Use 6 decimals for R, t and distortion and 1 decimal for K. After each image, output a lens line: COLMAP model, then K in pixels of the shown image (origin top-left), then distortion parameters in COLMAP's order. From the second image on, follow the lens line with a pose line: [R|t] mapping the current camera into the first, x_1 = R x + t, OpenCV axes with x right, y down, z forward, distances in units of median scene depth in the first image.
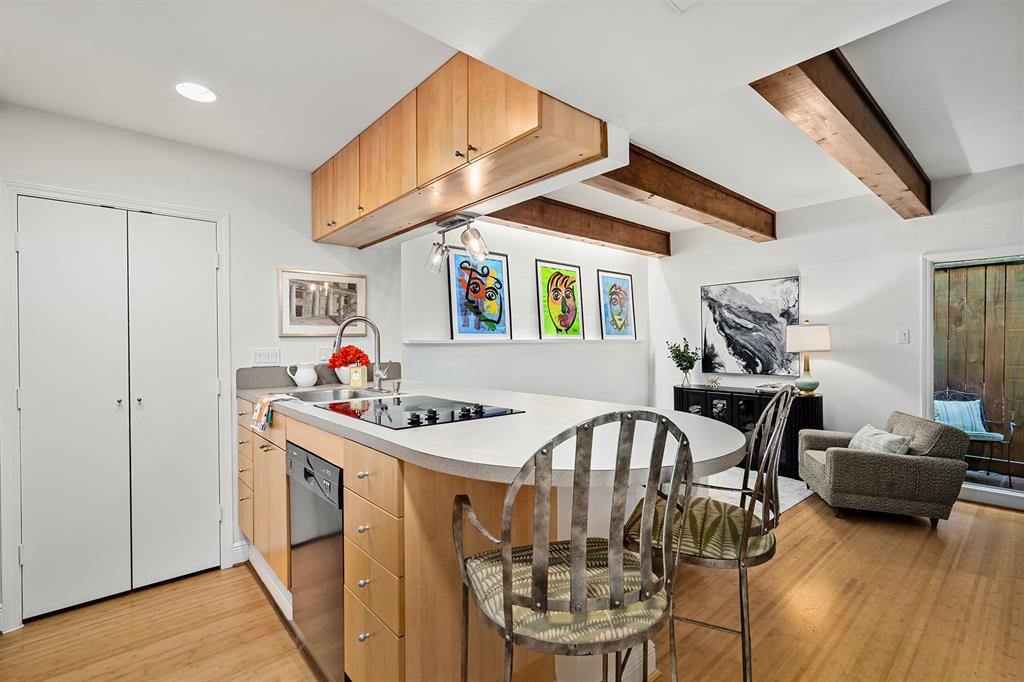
lens RADIAL K [[466.0, 0, 507.6], [0, 466.0, 343.1], [0, 0, 1]] dist [-0.000095, 0.000265]
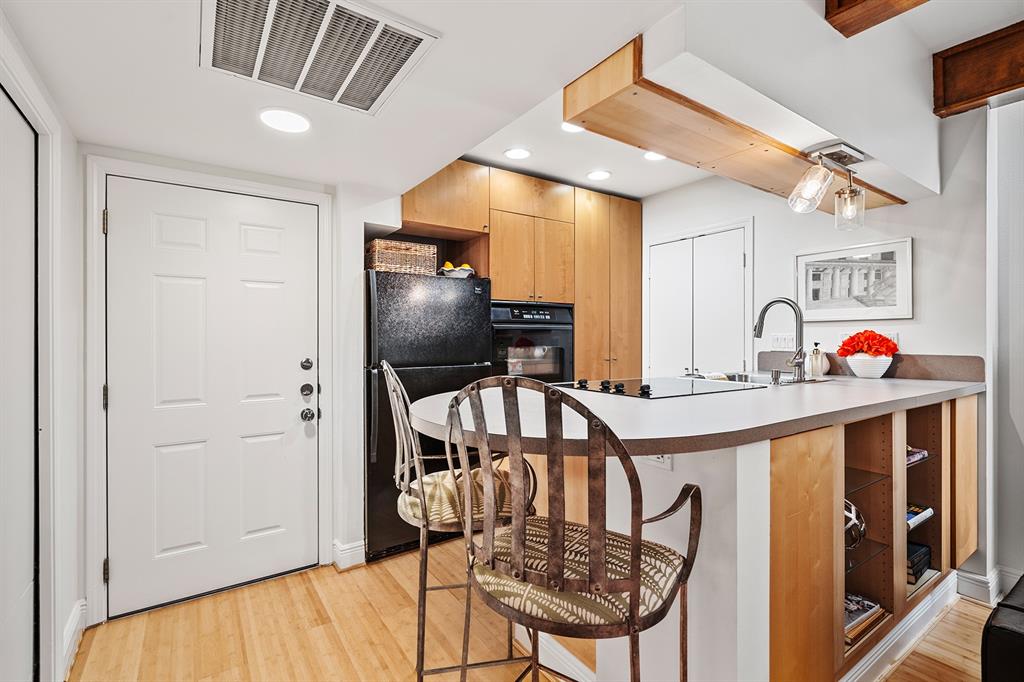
lens RADIAL K [[469.4, 0, 504.6], [0, 469.4, 337.8], [0, 0, 1]] dist [-0.002487, -0.000205]
pose [[-0.123851, 0.003862, -0.992293, 0.541585], [-0.002611, 0.999988, 0.004218, 0.015915], [0.992297, 0.003114, -0.123840, 0.464142]]
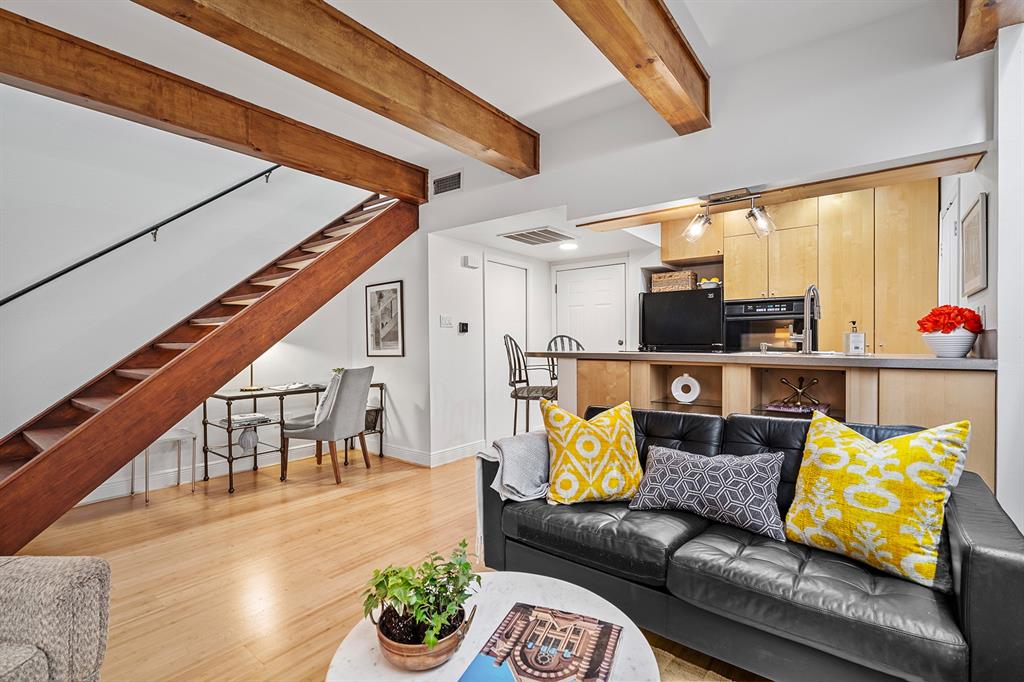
lens RADIAL K [[466.0, 0, 507.6], [0, 466.0, 343.1], [0, 0, 1]] dist [-0.000095, 0.000265]
pose [[-0.983267, 0.008721, -0.181961, 0.470786], [0.007884, 0.999955, 0.005322, 0.054840], [0.181999, 0.003798, -0.983291, 1.565332]]
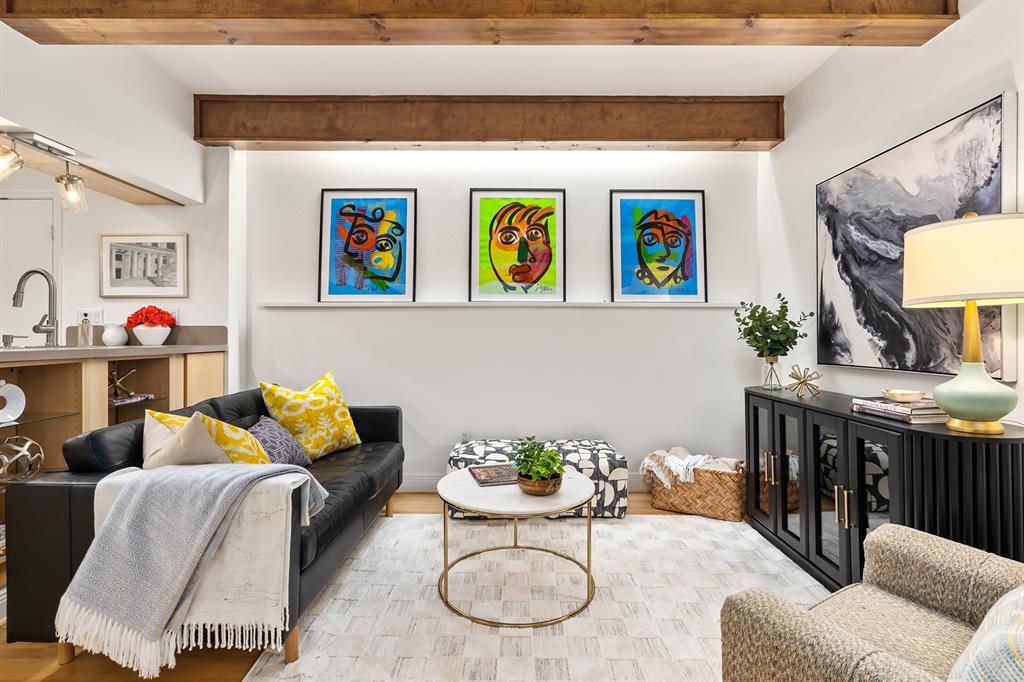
lens RADIAL K [[481.3, 0, 510.6], [0, 481.3, 336.3], [0, 0, 1]] dist [-0.003913, 0.000197]
pose [[0.757220, 0.007631, -0.653115, 0.865390], [-0.005032, 0.999970, 0.005850, 0.058128], [0.653141, -0.001143, 0.757236, 0.717368]]
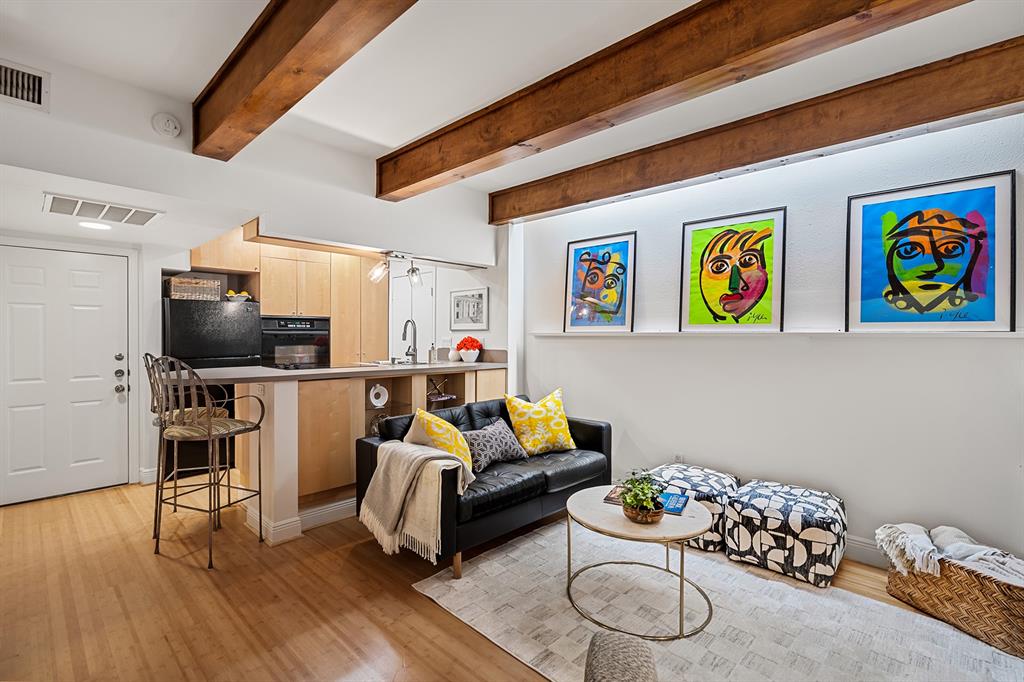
lens RADIAL K [[469.4, 0, 504.6], [0, 469.4, 337.8], [0, 0, 1]] dist [-0.002487, -0.000205]
pose [[0.086085, 0.010680, -0.996231, 1.150001], [-0.005676, 0.999932, 0.010229, -0.006550], [0.996272, 0.004774, 0.086139, 0.965441]]
